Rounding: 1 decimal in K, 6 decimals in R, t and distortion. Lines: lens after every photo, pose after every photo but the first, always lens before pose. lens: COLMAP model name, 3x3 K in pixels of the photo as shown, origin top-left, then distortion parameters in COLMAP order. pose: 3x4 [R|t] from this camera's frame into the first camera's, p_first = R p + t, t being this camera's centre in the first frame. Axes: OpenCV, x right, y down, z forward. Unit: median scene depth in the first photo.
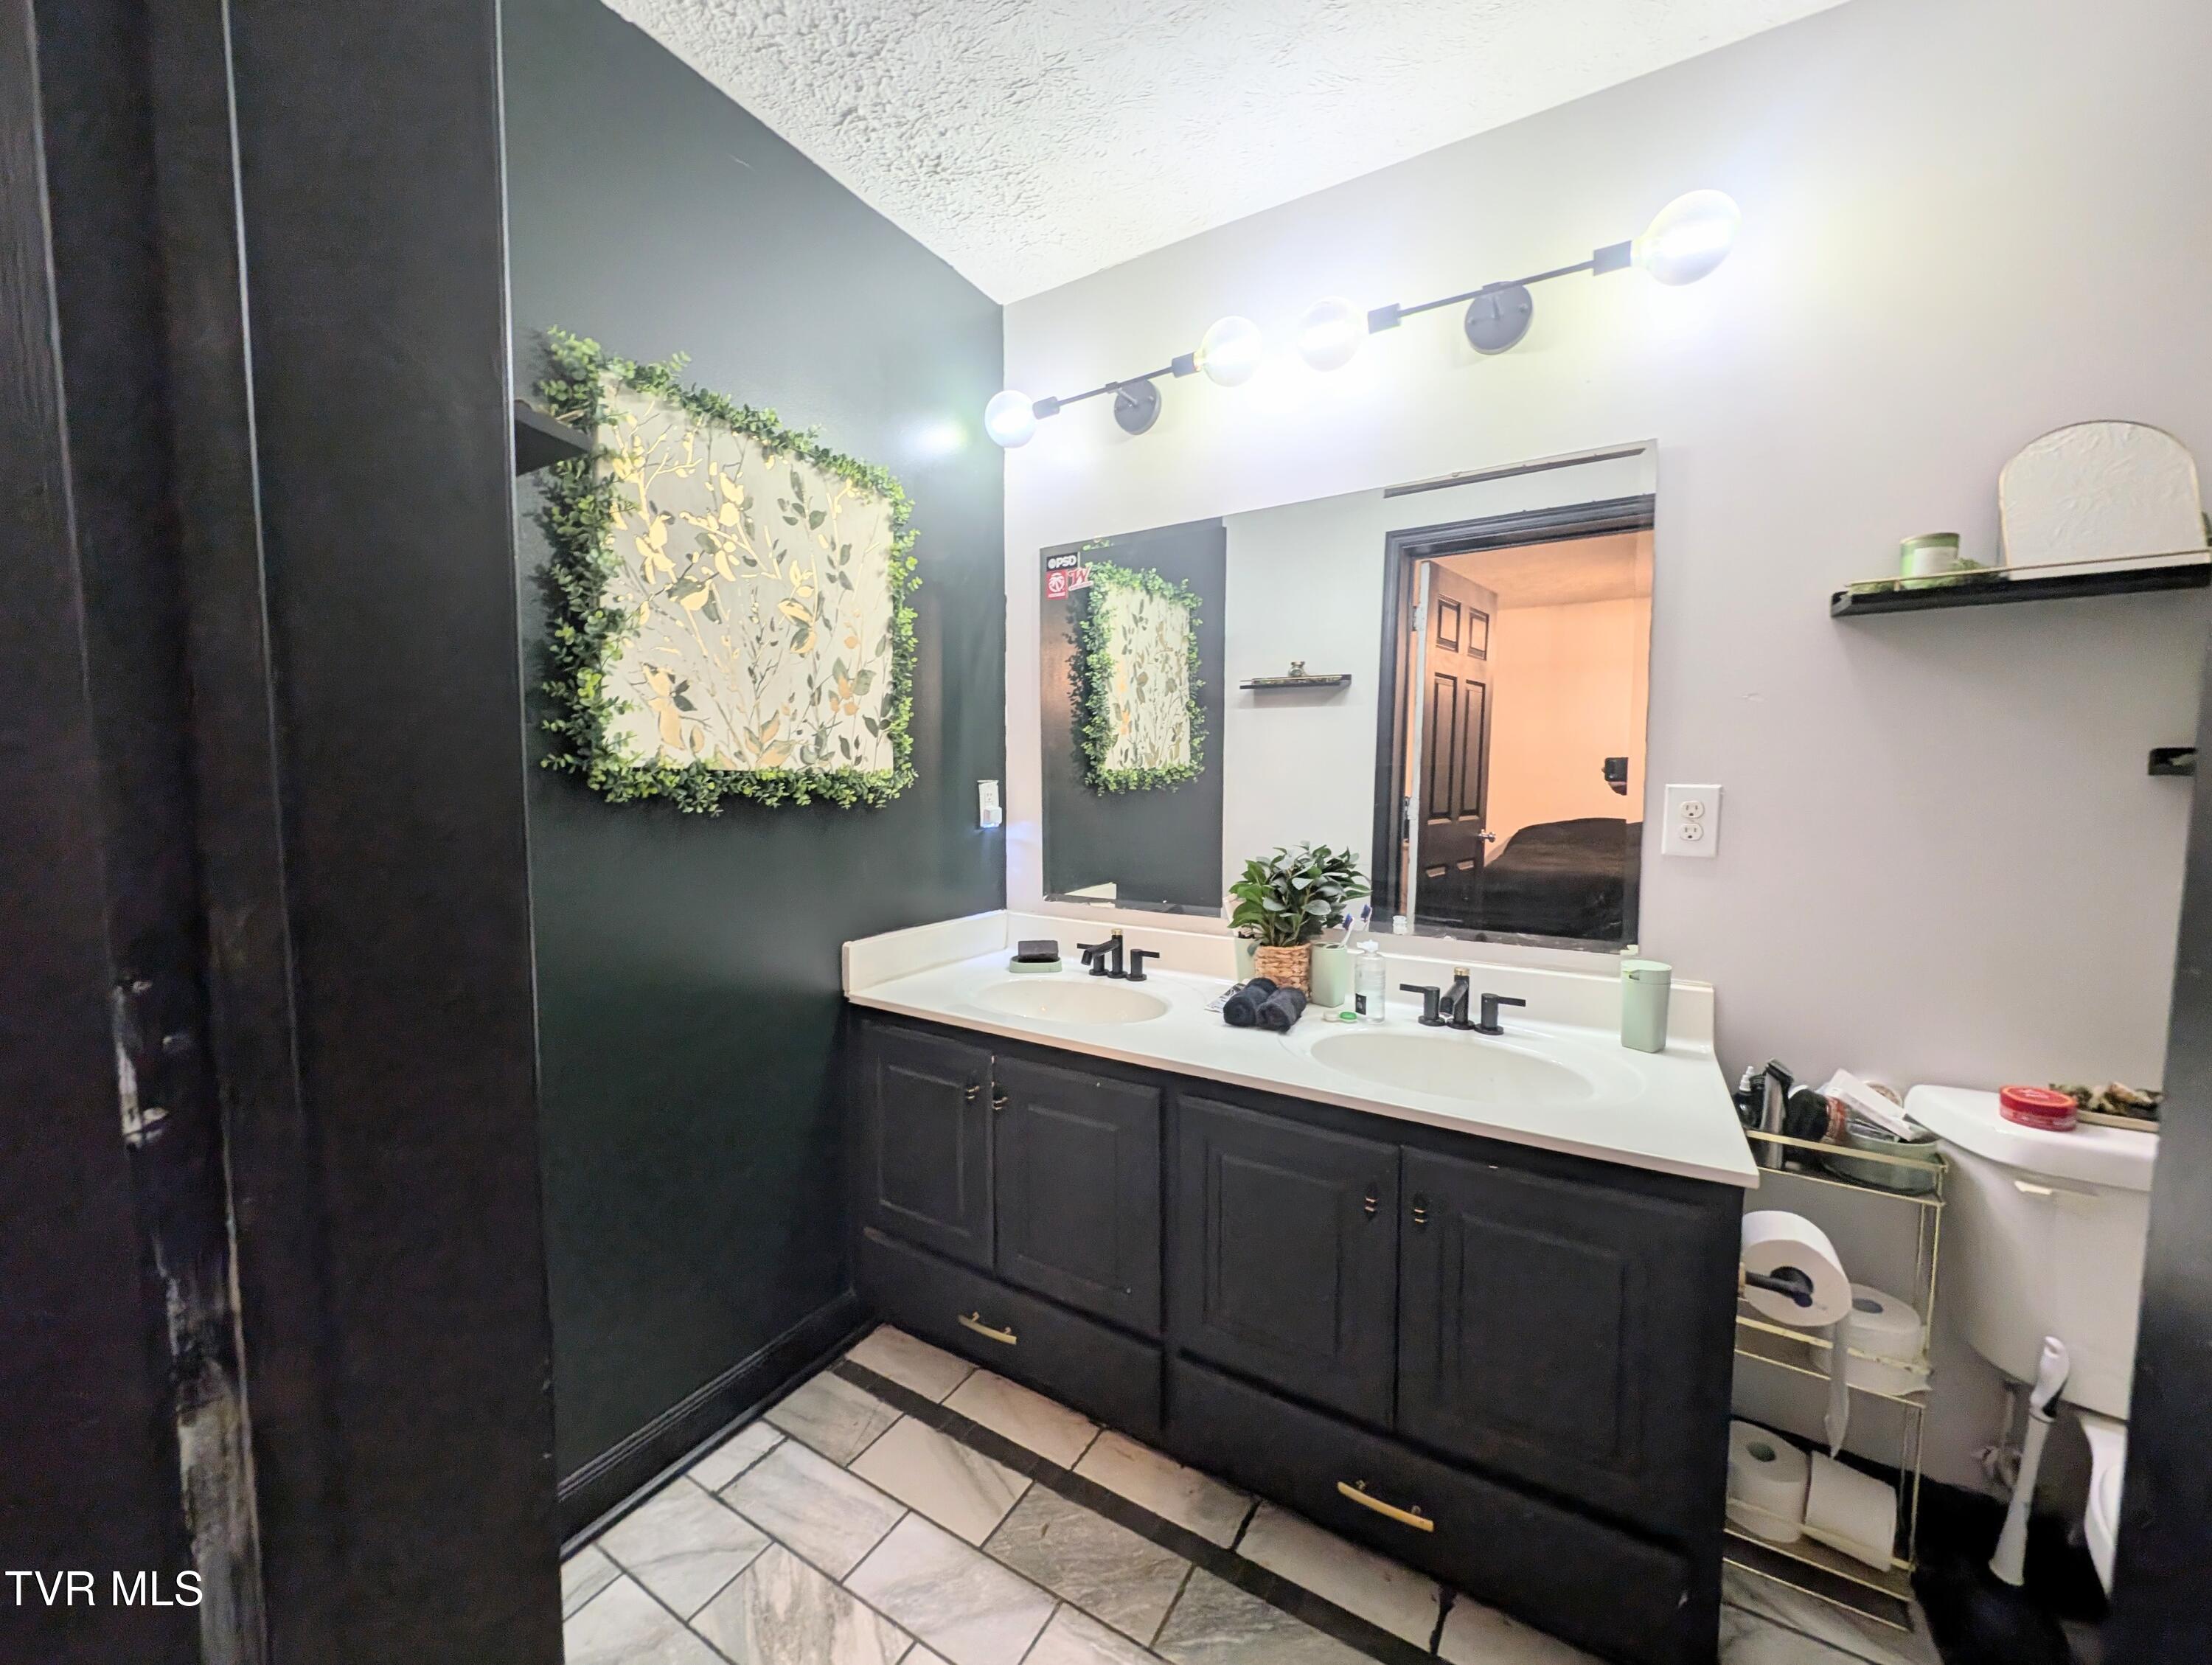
lens RADIAL K [[838.0, 0, 1109.0], [0, 838.0, 827.4], [0, 0, 1]] dist [-0.003005, -0.000390]
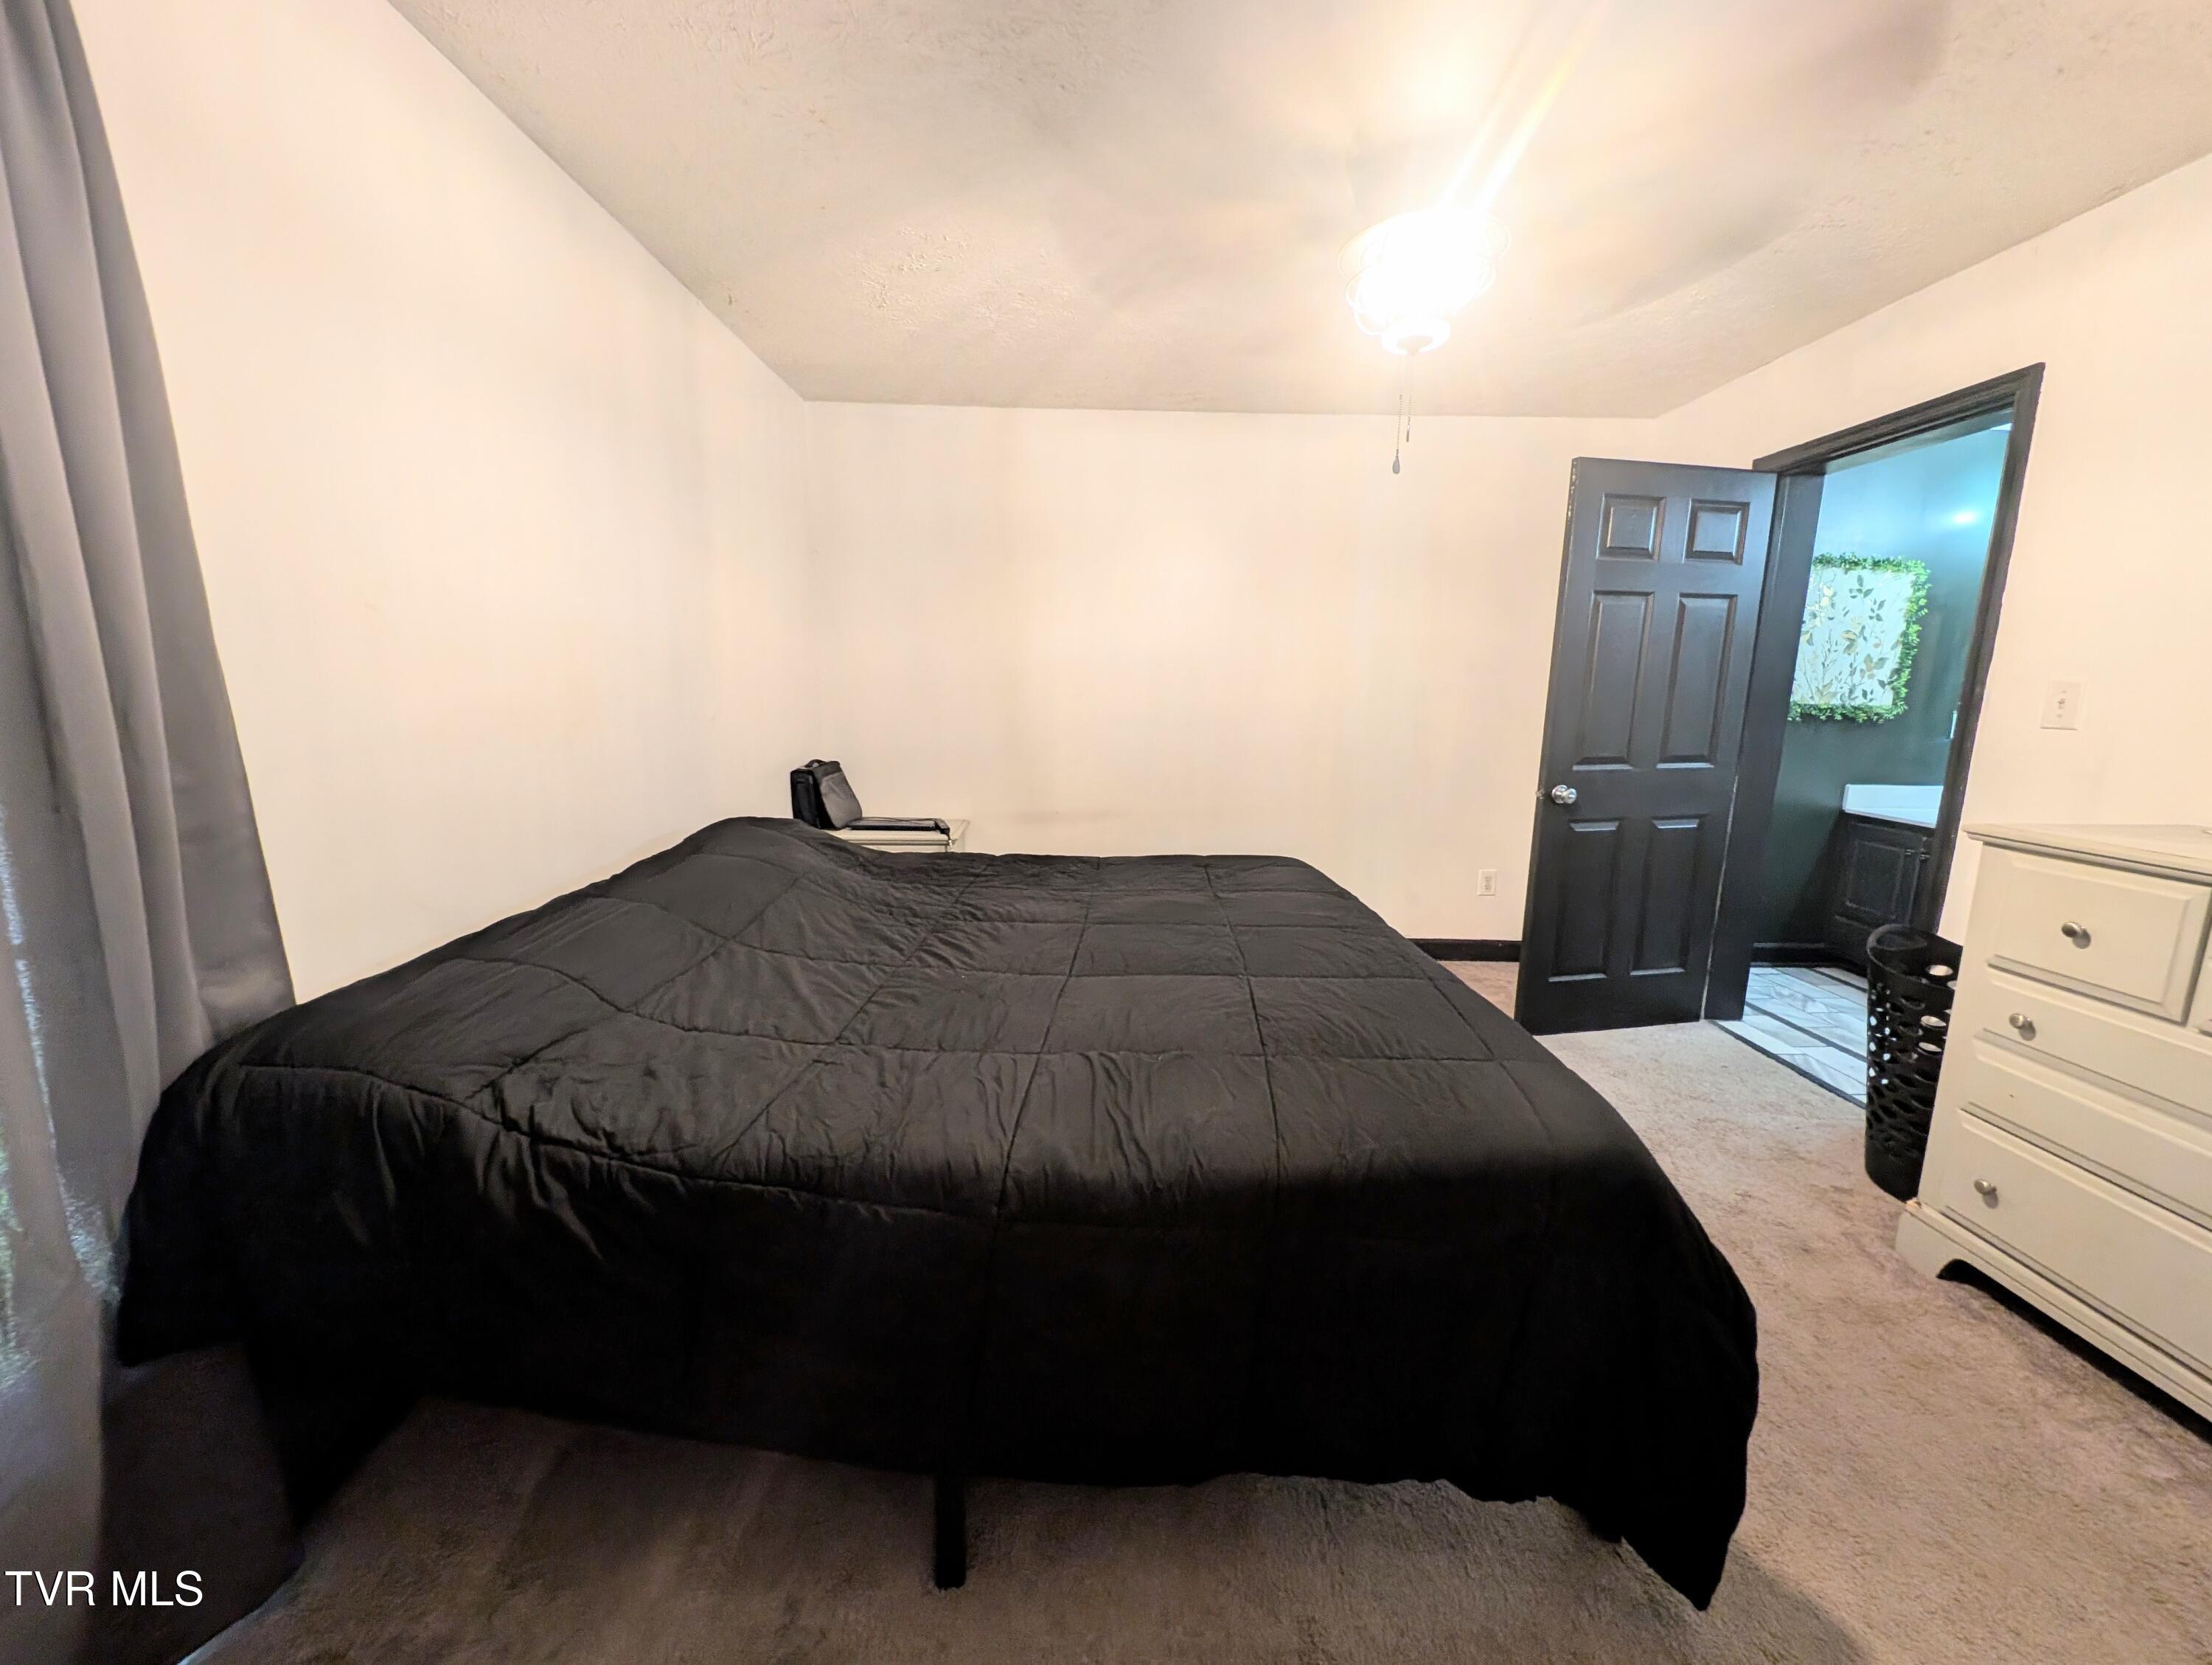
lens RADIAL K [[838.0, 0, 1109.0], [0, 838.0, 827.4], [0, 0, 1]] dist [-0.003005, -0.000390]
pose [[0.538369, 0.146287, -0.829915, 0.491134], [-0.069338, 0.989168, 0.129378, 0.104320], [0.839852, -0.012108, 0.542681, -1.871825]]
